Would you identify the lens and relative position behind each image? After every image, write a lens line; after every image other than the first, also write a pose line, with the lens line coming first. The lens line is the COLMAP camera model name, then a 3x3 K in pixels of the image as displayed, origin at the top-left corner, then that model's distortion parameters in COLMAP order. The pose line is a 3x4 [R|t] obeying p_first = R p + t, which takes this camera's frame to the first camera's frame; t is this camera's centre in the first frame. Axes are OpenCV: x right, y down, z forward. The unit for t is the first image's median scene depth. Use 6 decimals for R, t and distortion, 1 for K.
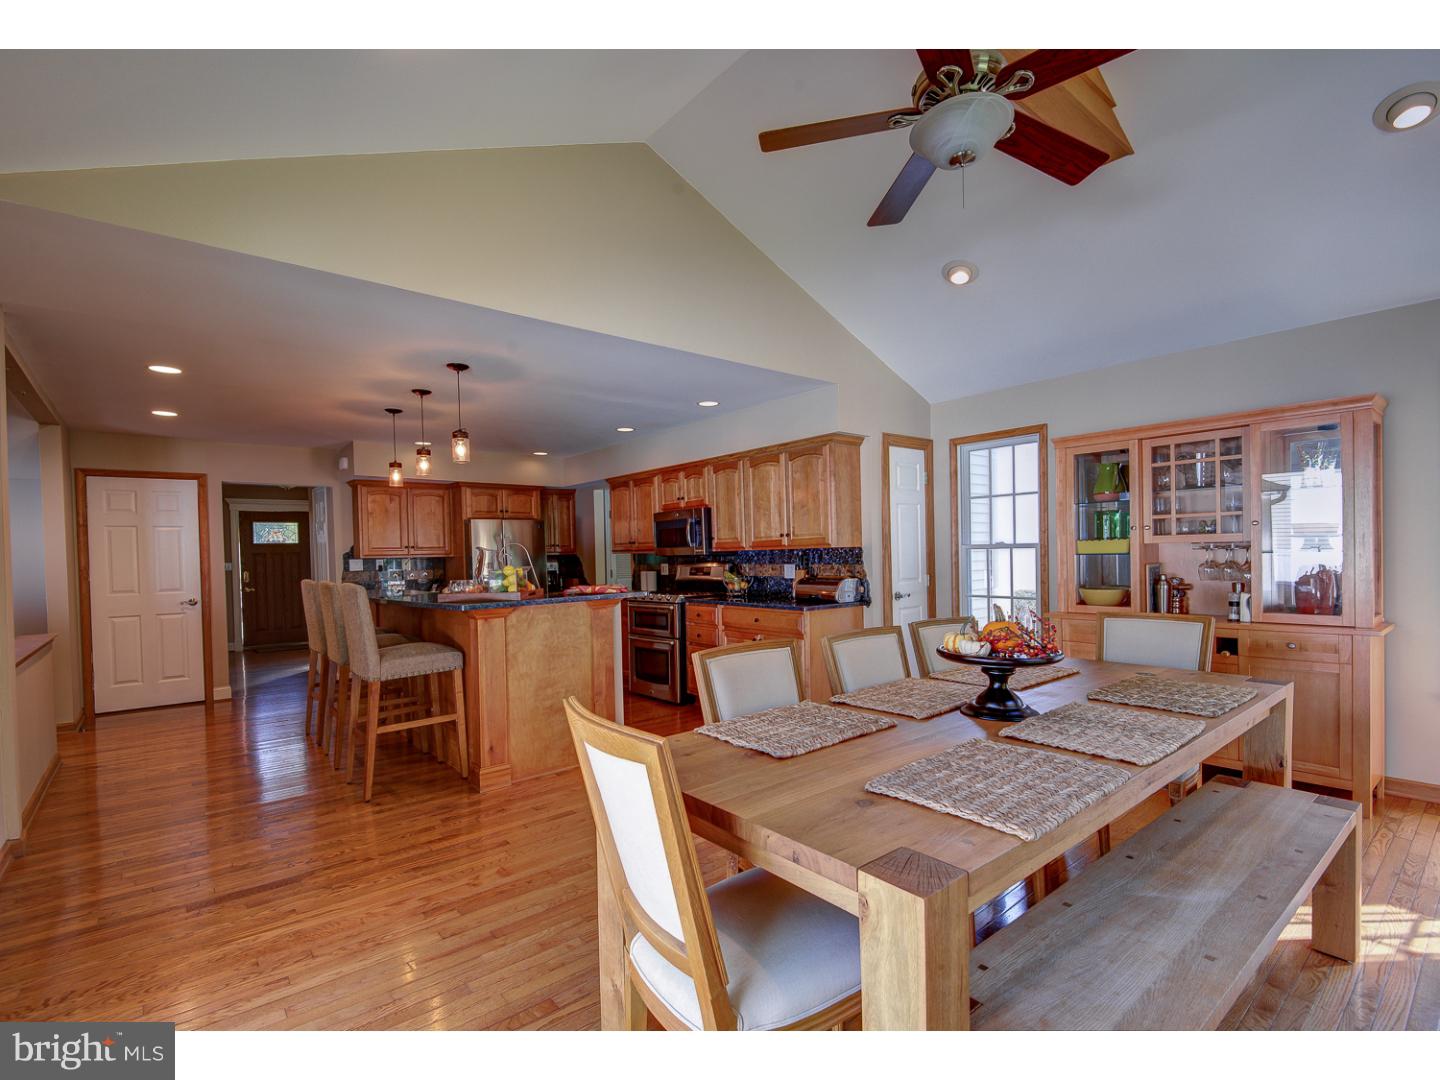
lens RADIAL K [[659.2, 0, 719.6], [0, 659.2, 558.5], [0, 0, 1]] dist [0.001000, -0.000068]
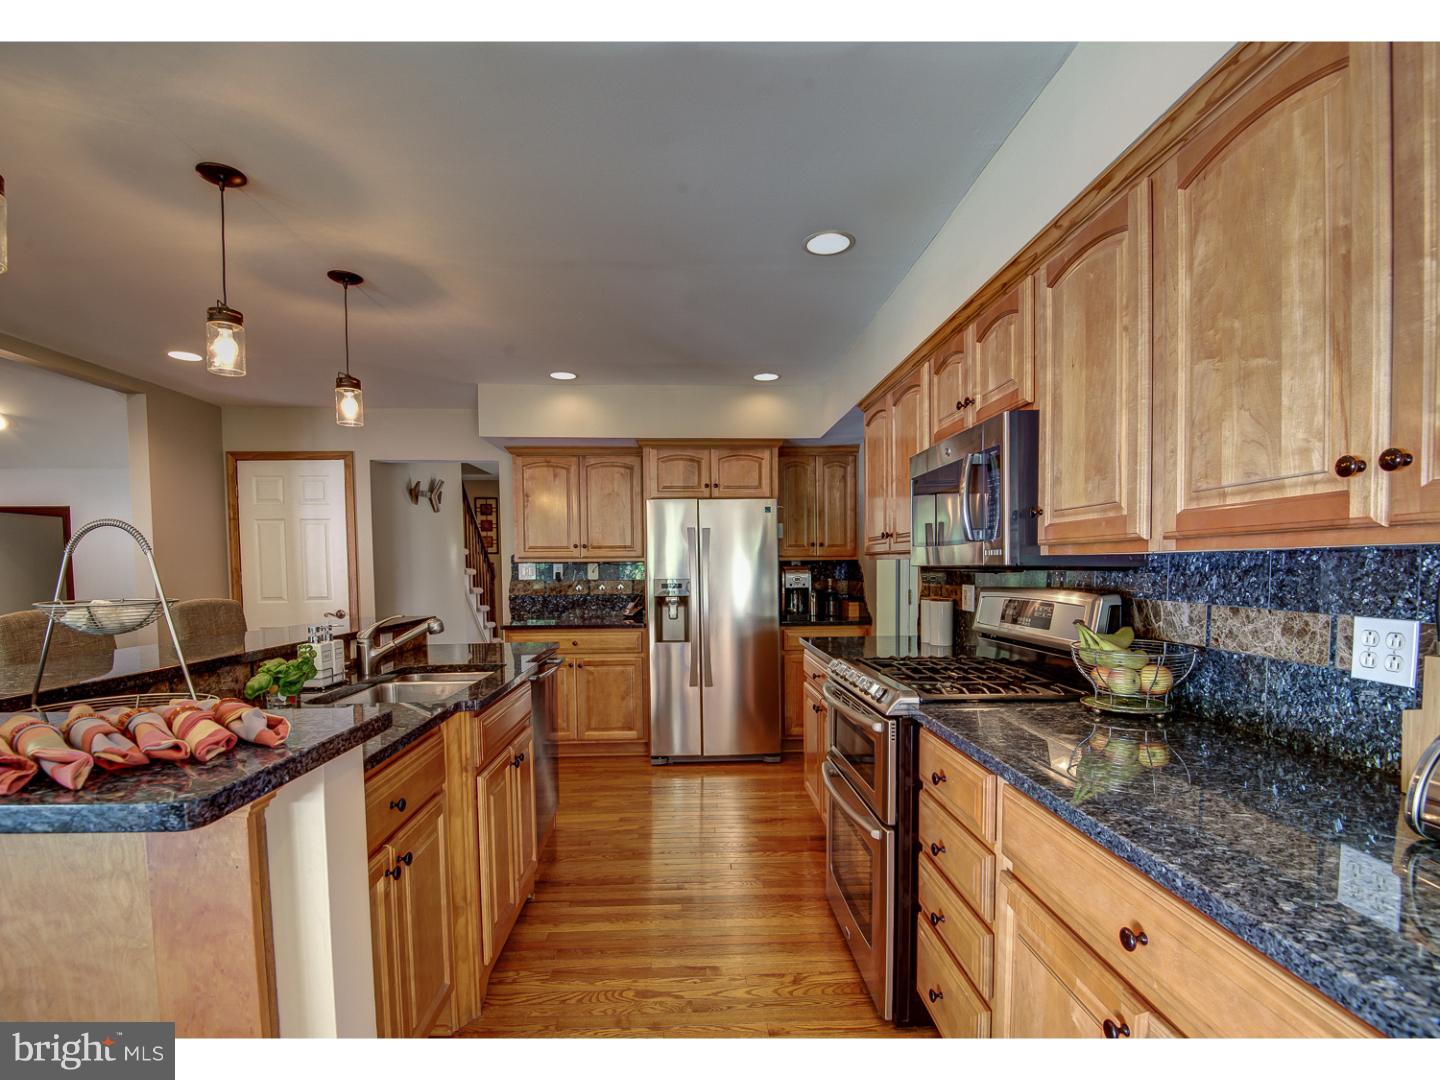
lens RADIAL K [[687.4, 0, 707.5], [0, 687.4, 596.0], [0, 0, 1]] dist [0.029995, -0.040931]
pose [[0.797922, 0.042898, -0.601233, 0.060019], [-0.013949, 0.998511, 0.052731, -0.006773], [0.602600, -0.033689, 0.797332, 0.655370]]
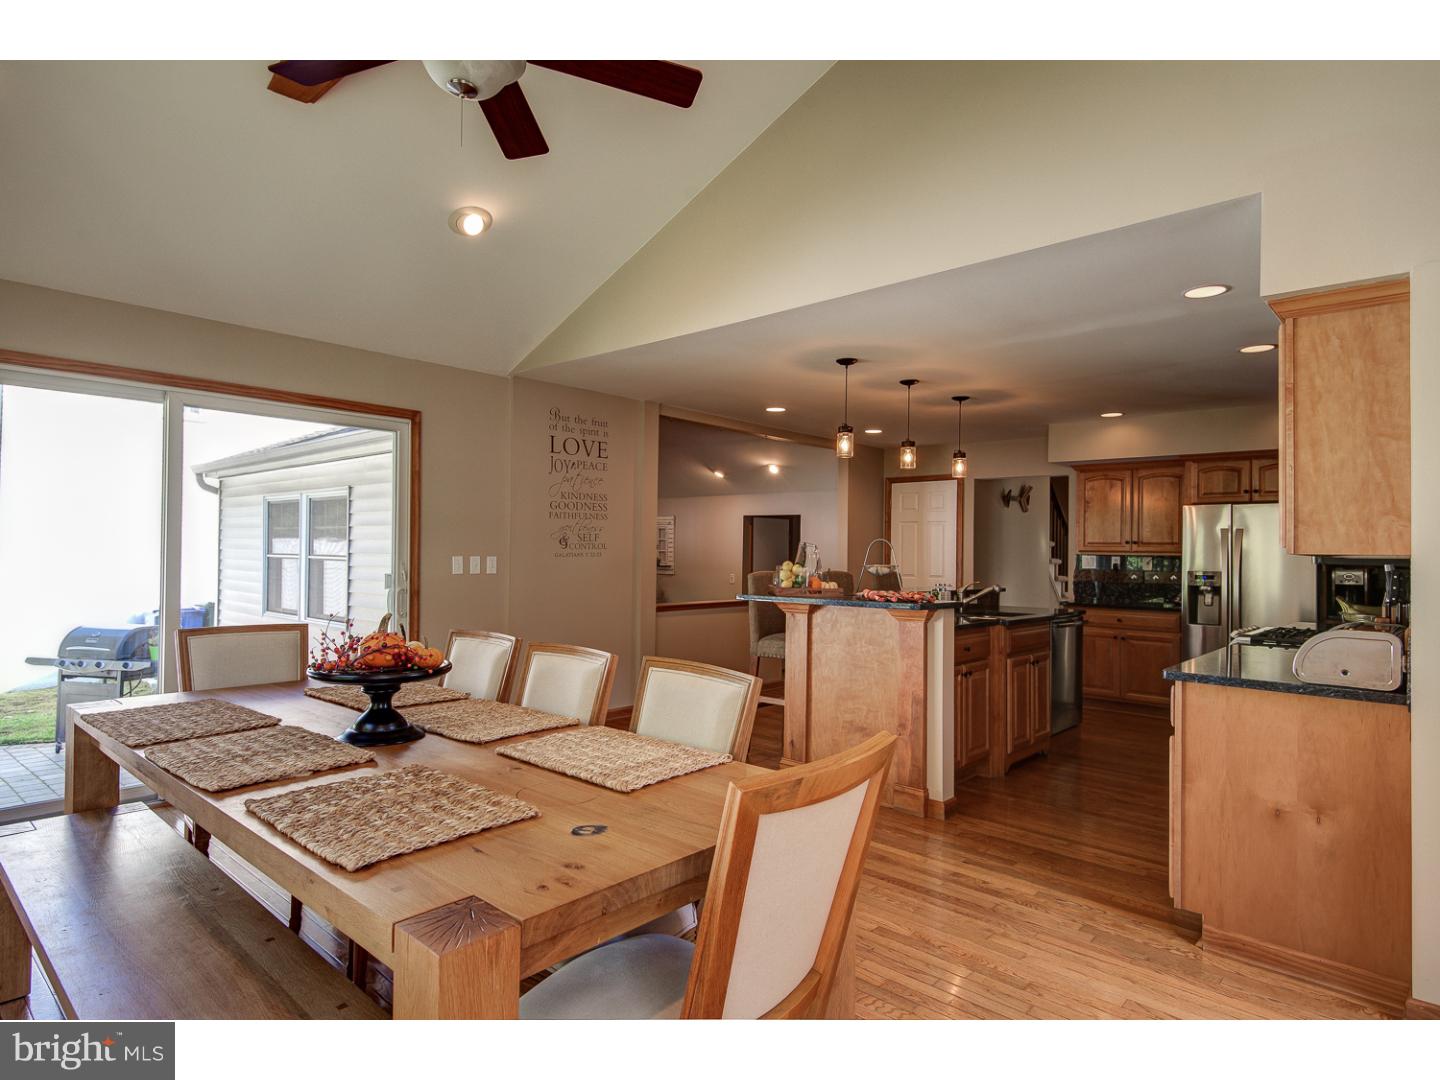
lens RADIAL K [[811.5, 0, 720.0], [0, 811.5, 540.0], [0, 0, 1]] dist [0.003012, 0.000581]
pose [[0.155177, 0.010115, -0.987835, 0.542164], [-0.025847, 0.999647, 0.006176, -0.016679], [0.987548, 0.024574, 0.155384, 0.433660]]
